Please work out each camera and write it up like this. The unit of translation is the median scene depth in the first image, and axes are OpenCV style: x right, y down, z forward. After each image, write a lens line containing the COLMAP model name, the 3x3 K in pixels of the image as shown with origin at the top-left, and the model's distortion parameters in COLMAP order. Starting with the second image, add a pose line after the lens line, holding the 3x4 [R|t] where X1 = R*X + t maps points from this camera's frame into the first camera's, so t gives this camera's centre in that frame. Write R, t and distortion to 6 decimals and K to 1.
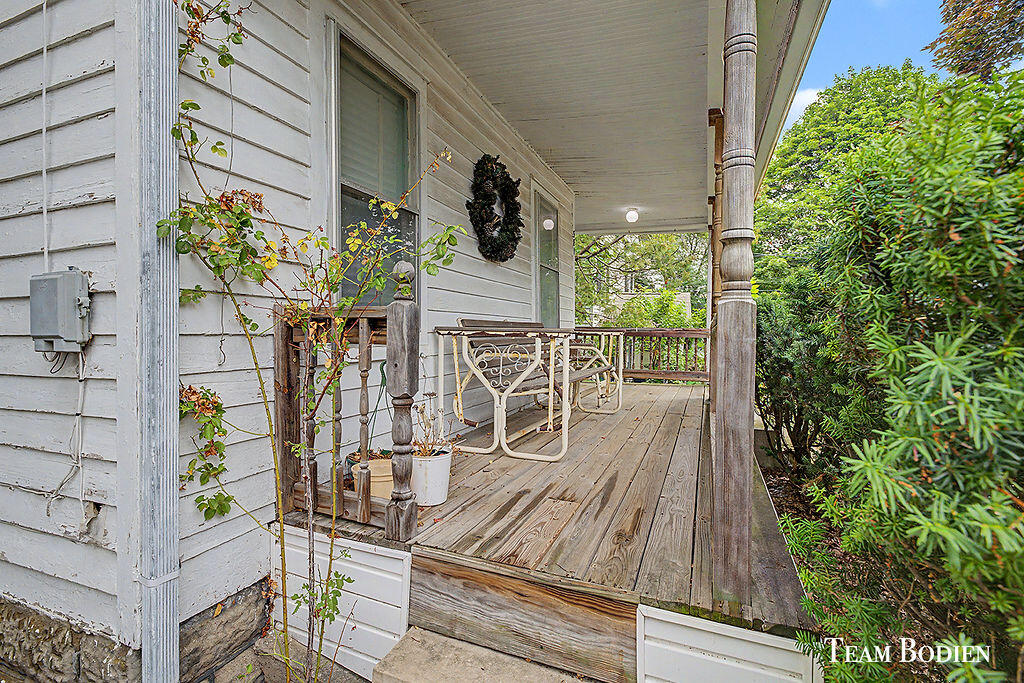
lens RADIAL K [[495.5, 0, 511.7], [0, 495.5, 344.7], [0, 0, 1]] dist [0.003498, 0.002102]
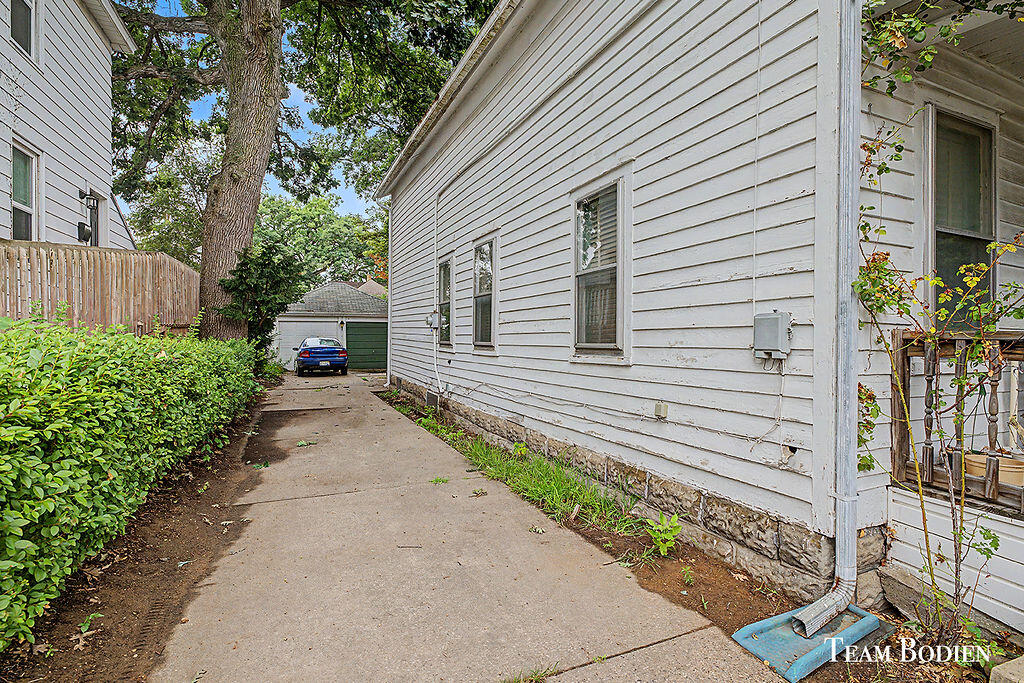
lens RADIAL K [[495.5, 0, 515.1], [0, 495.5, 341.6], [0, 0, 1]] dist [0.003498, 0.002102]
pose [[0.725299, 0.009221, -0.688373, -0.336891], [-0.029736, 0.999397, -0.017944, 0.012926], [0.687792, 0.033484, 0.725135, -0.862970]]
